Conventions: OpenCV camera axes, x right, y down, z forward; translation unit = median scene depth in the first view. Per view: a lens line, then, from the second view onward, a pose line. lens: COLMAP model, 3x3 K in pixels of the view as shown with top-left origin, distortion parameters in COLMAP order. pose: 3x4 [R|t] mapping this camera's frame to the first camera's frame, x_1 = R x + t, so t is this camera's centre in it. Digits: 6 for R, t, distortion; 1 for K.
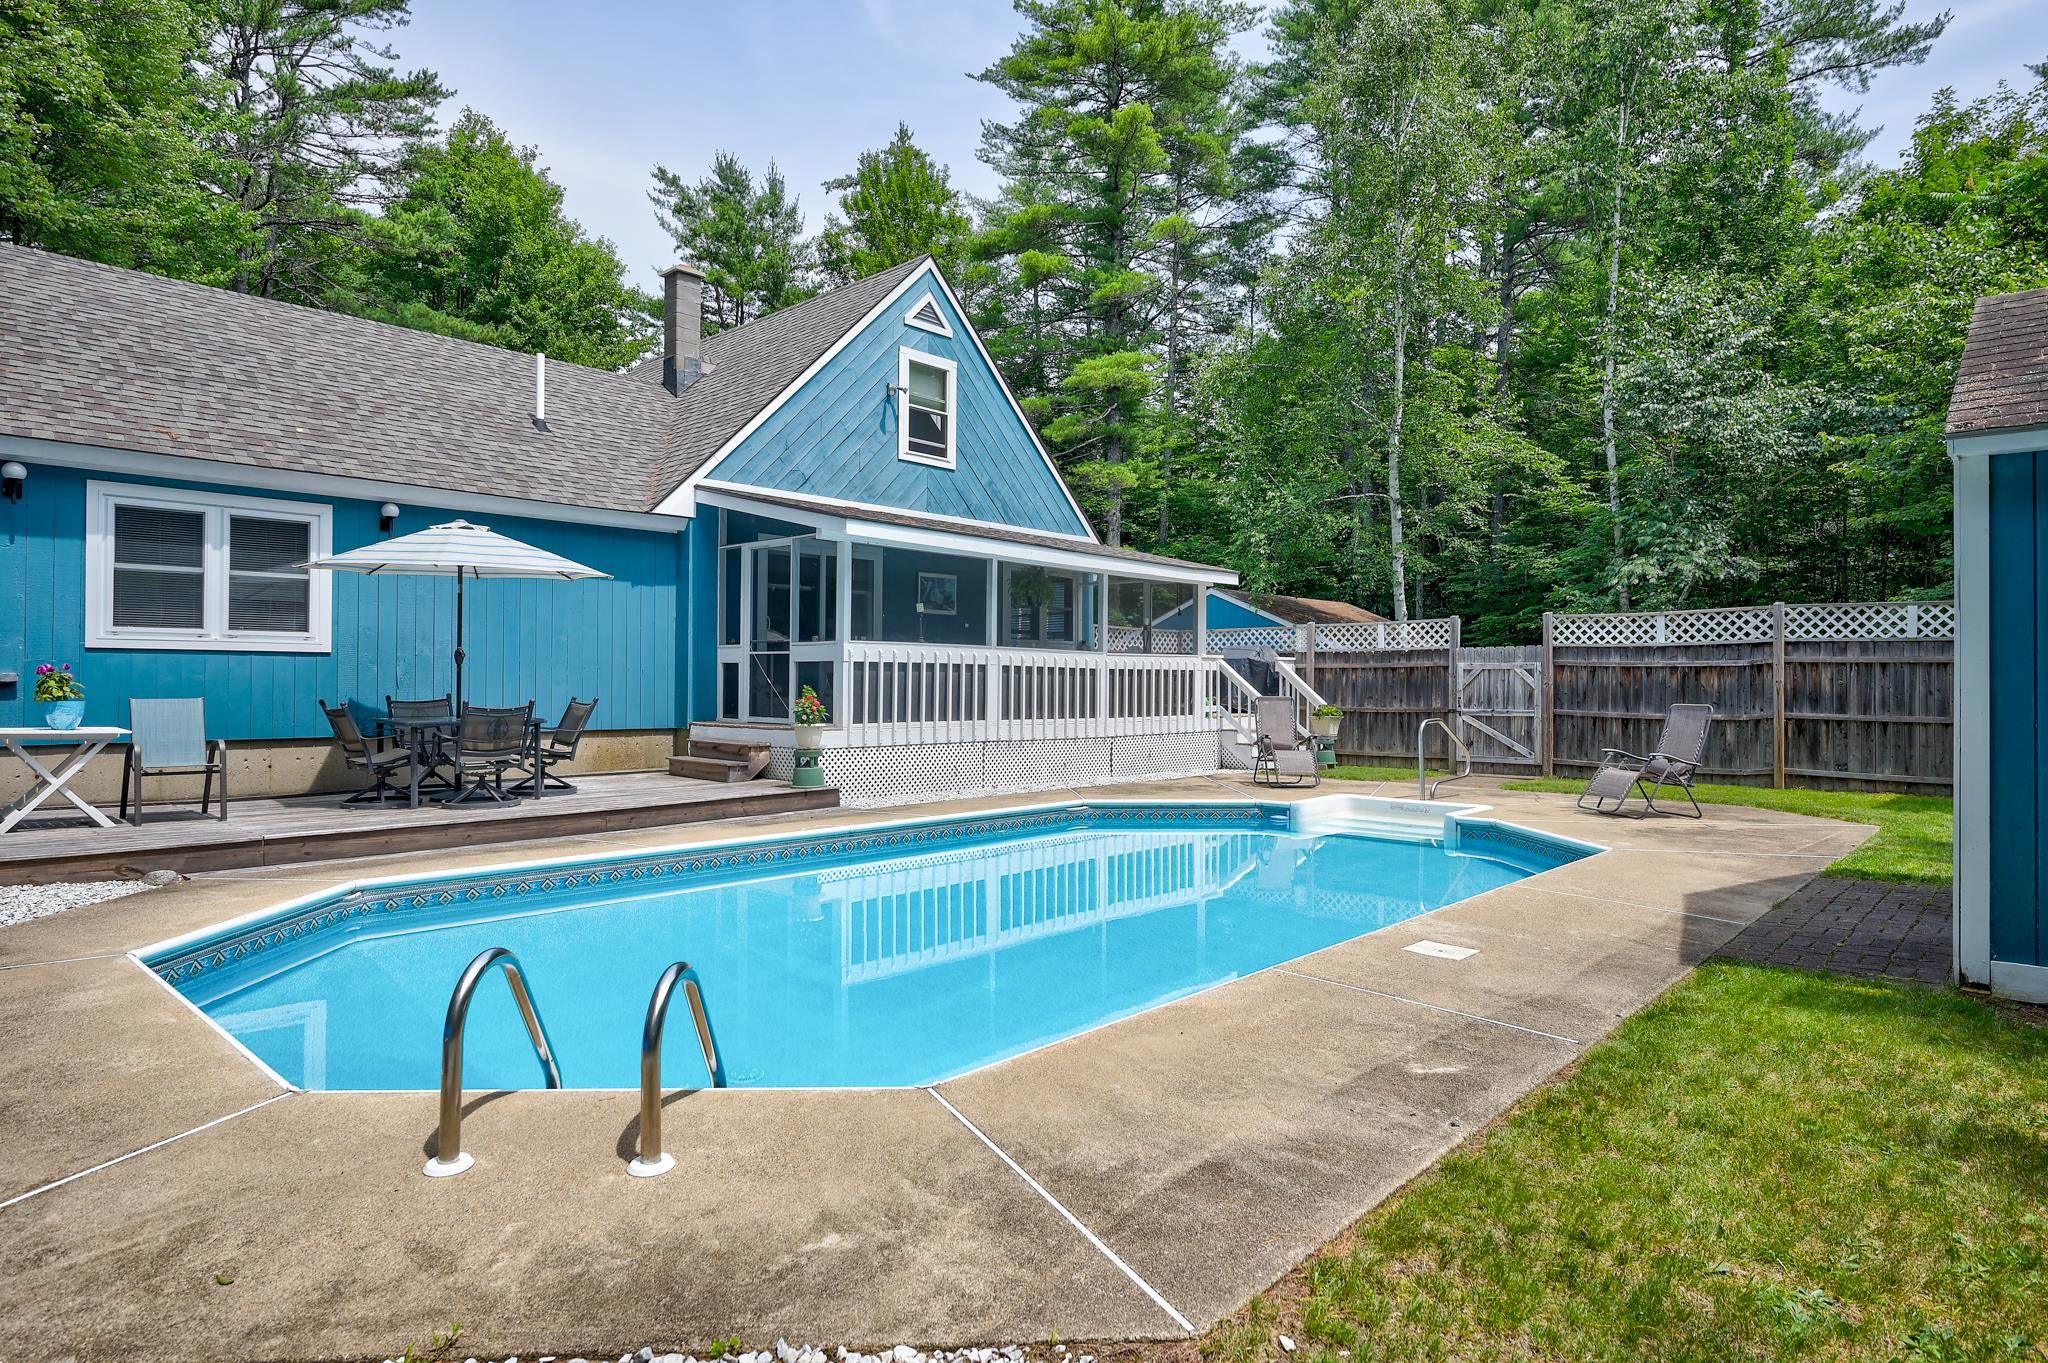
lens RADIAL K [[1138.2, 0, 1033.2], [0, 1138.2, 671.9], [0, 0, 1]] dist [-0.002116, 0.003501]
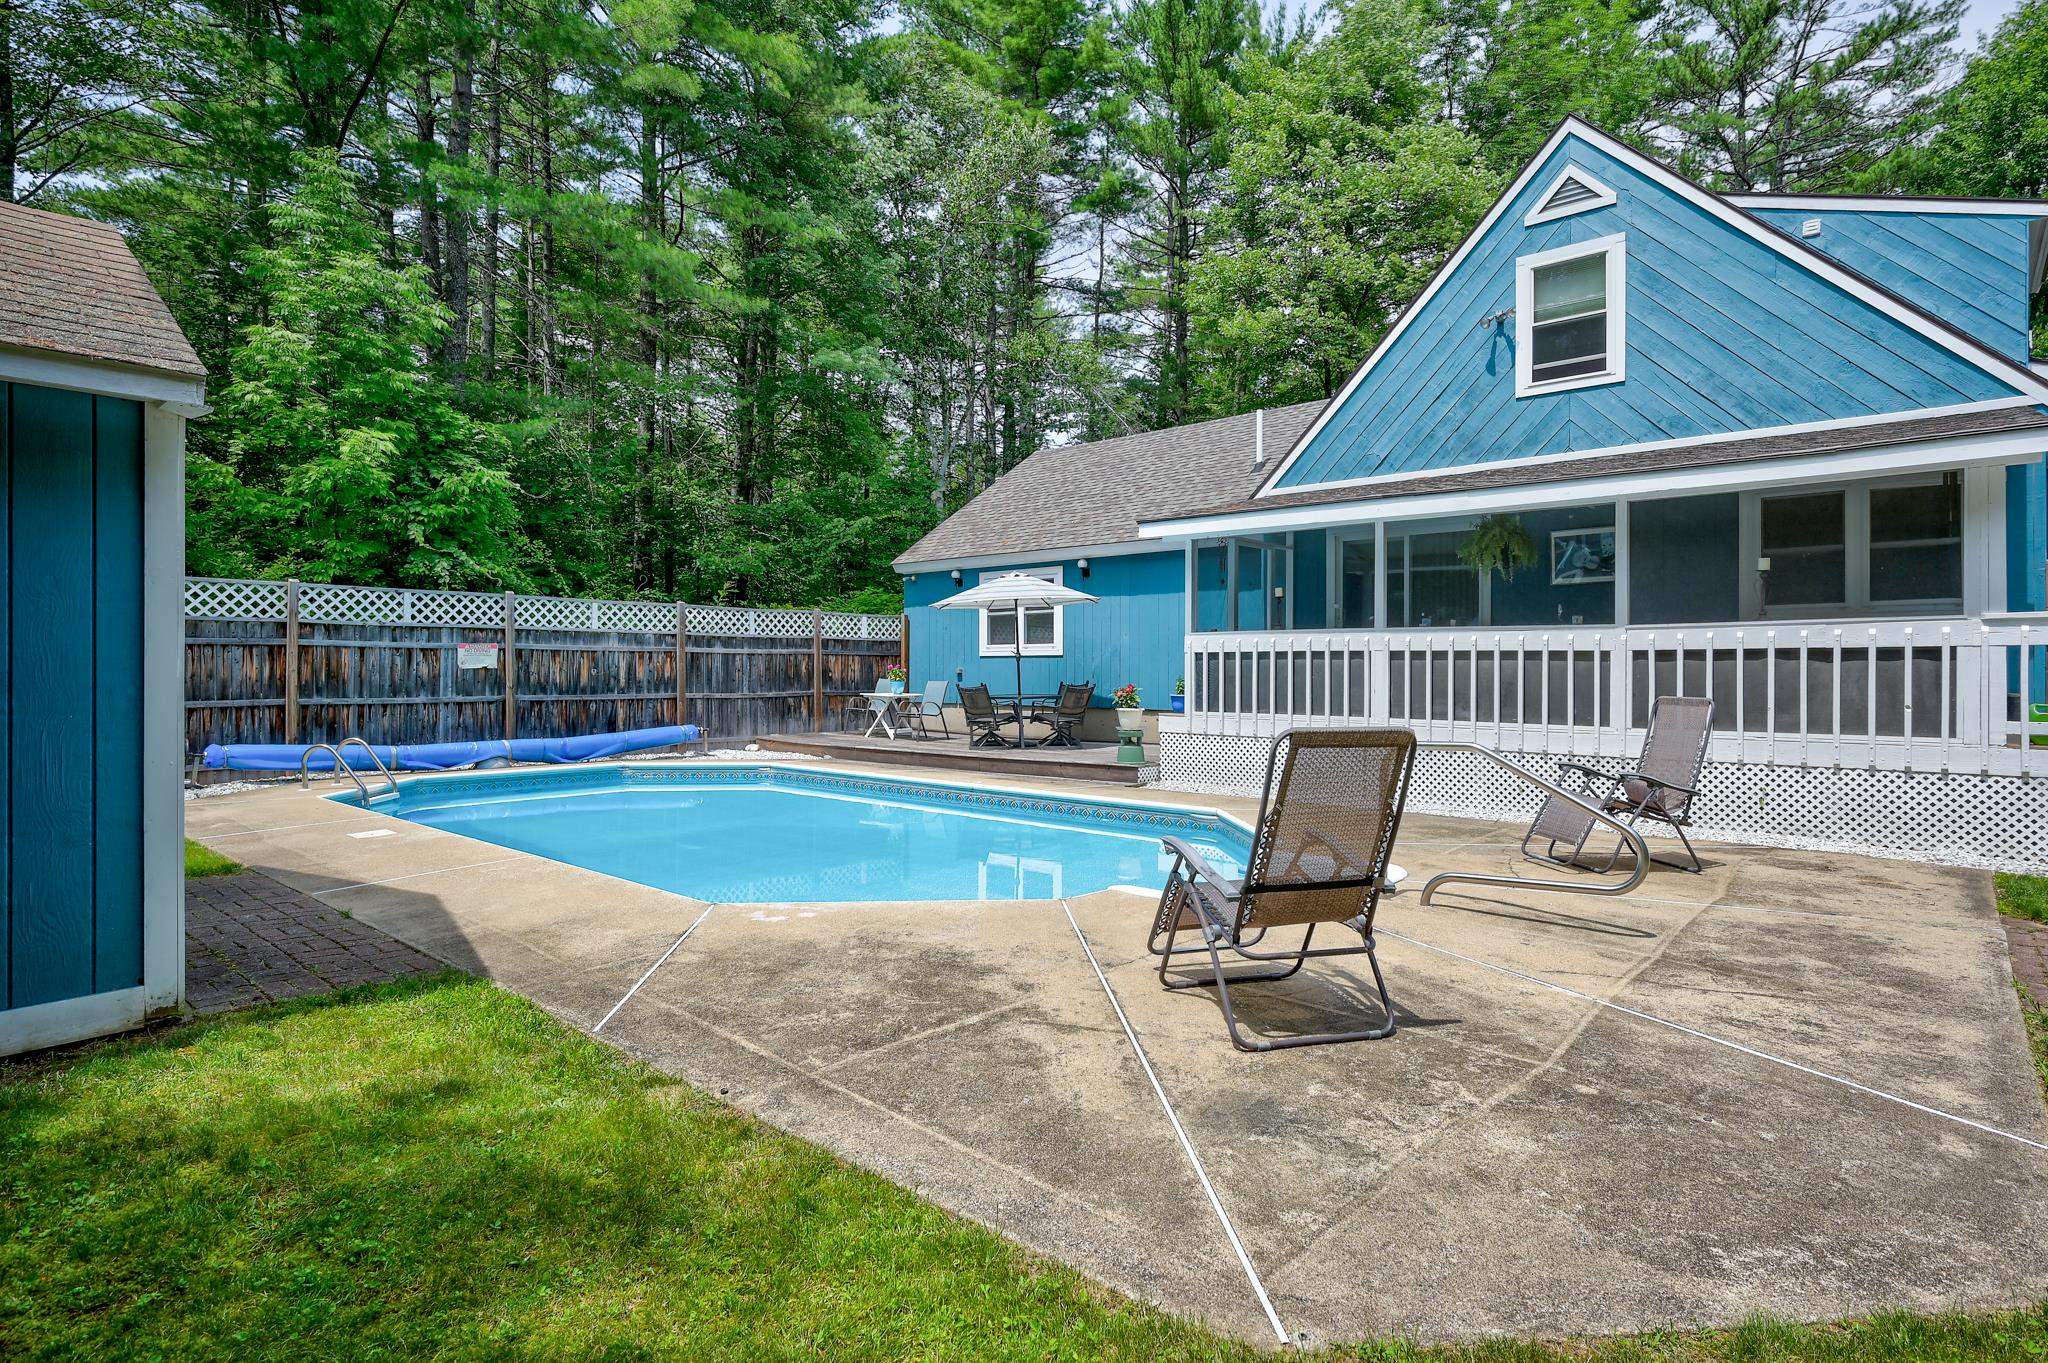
lens RADIAL K [[1047.3, 0, 1023.4], [0, 1047.3, 675.8], [0, 0, 1]] dist [-0.001086, 0.001814]
pose [[0.021317, -0.000310, -0.999773, 0.630110], [0.007994, 0.999968, -0.000140, 0.009053], [0.999741, -0.007989, 0.021319, 0.636672]]
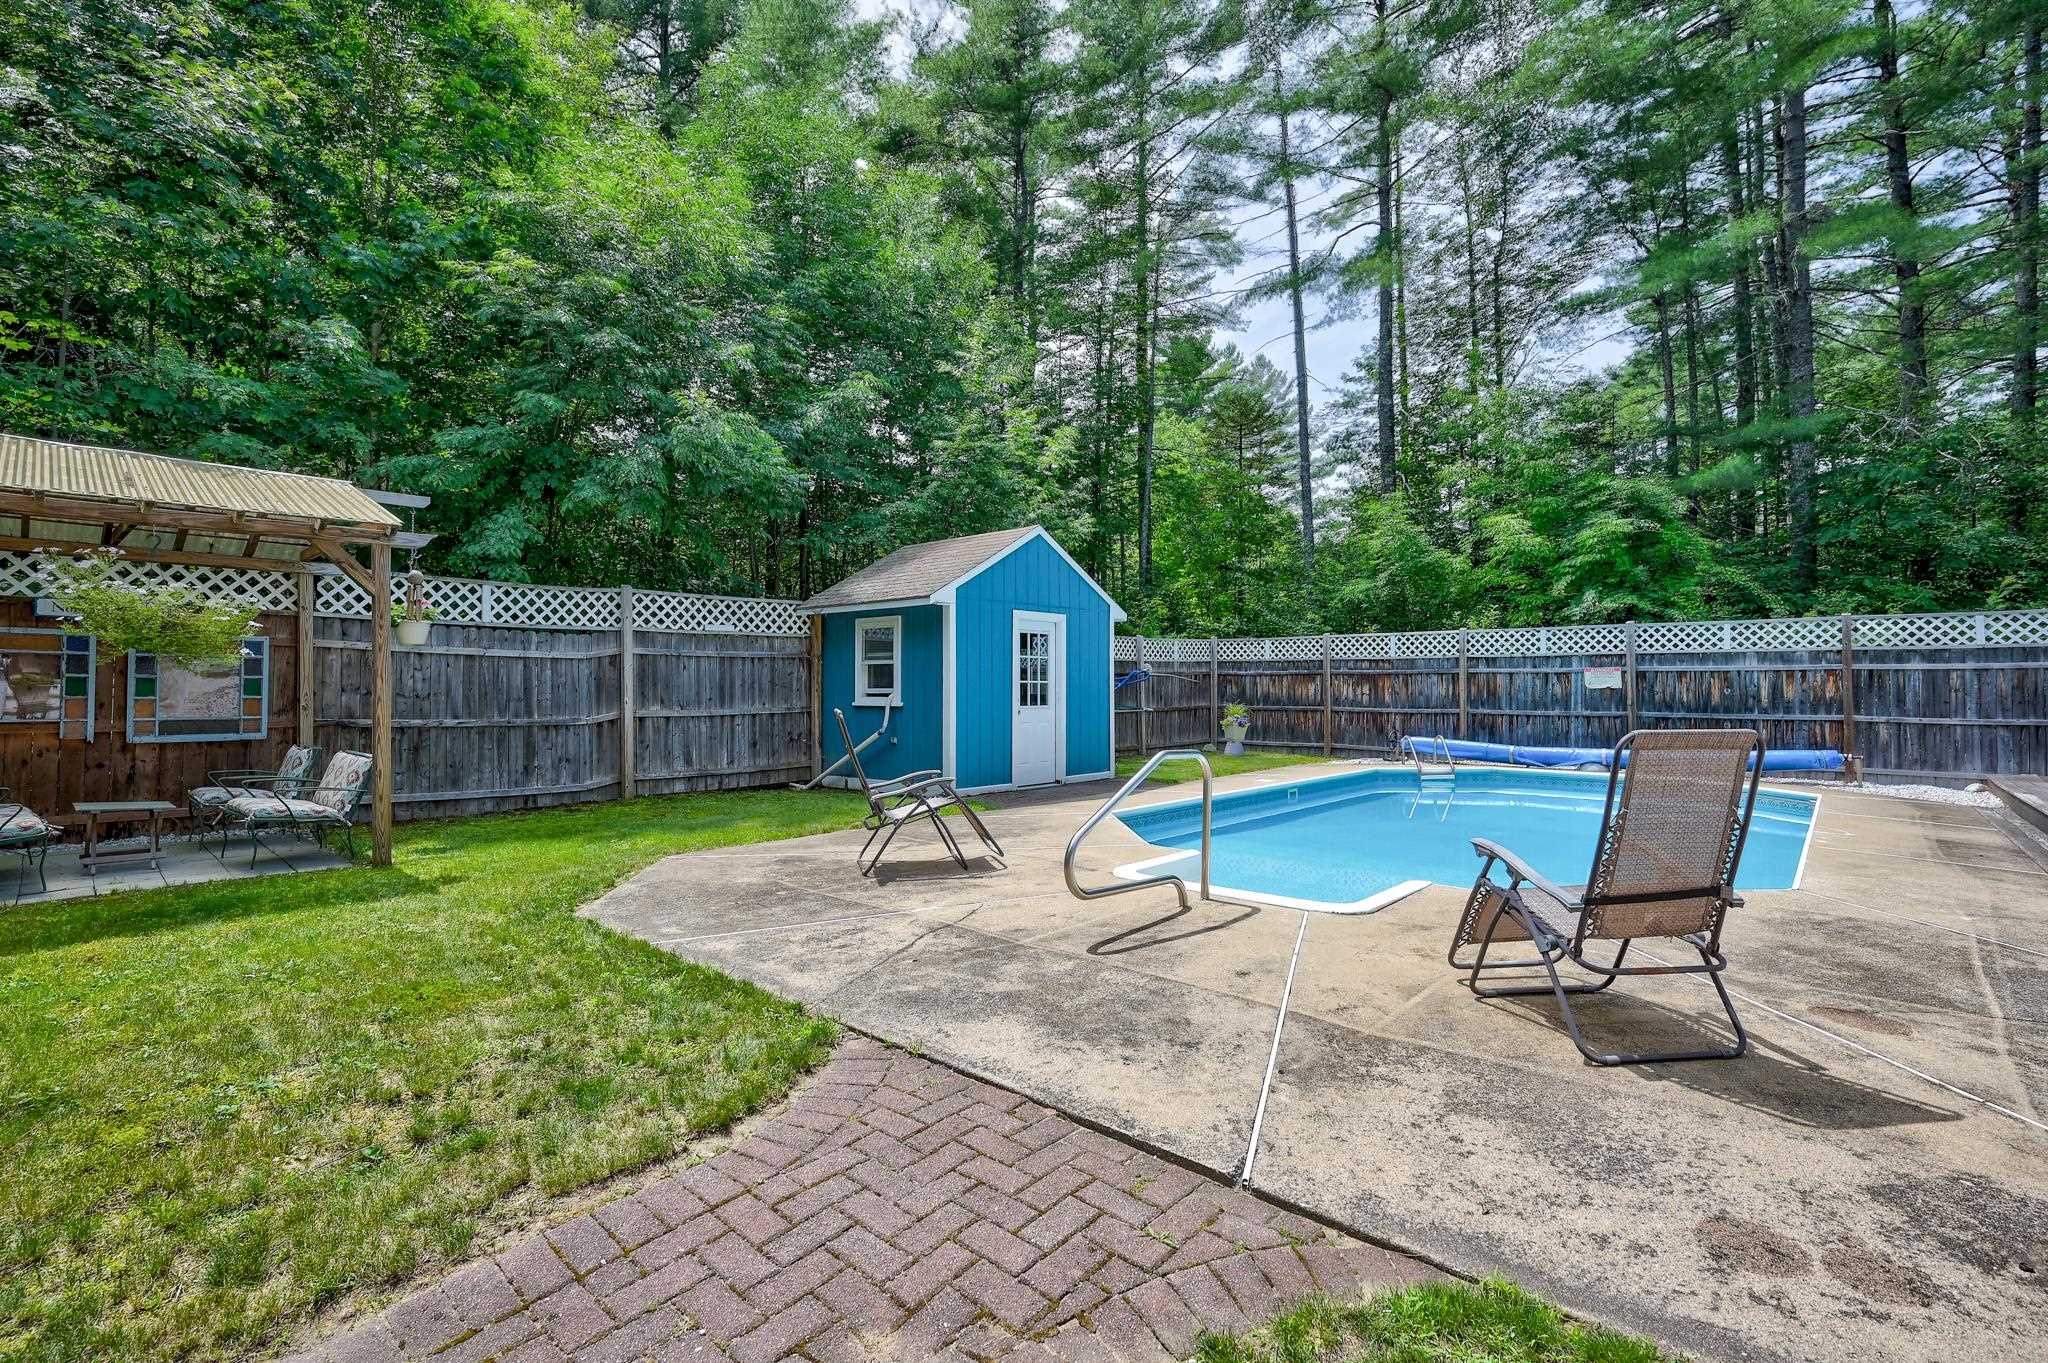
lens RADIAL K [[917.2, 0, 1026.8], [0, 917.2, 672.4], [0, 0, 1]] dist [0.000157, 0.000259]
pose [[-0.999948, -0.010117, -0.001302, 0.325908], [-0.010072, 0.999473, -0.030854, 0.017405], [0.001613, -0.030839, -0.999523, 1.118818]]
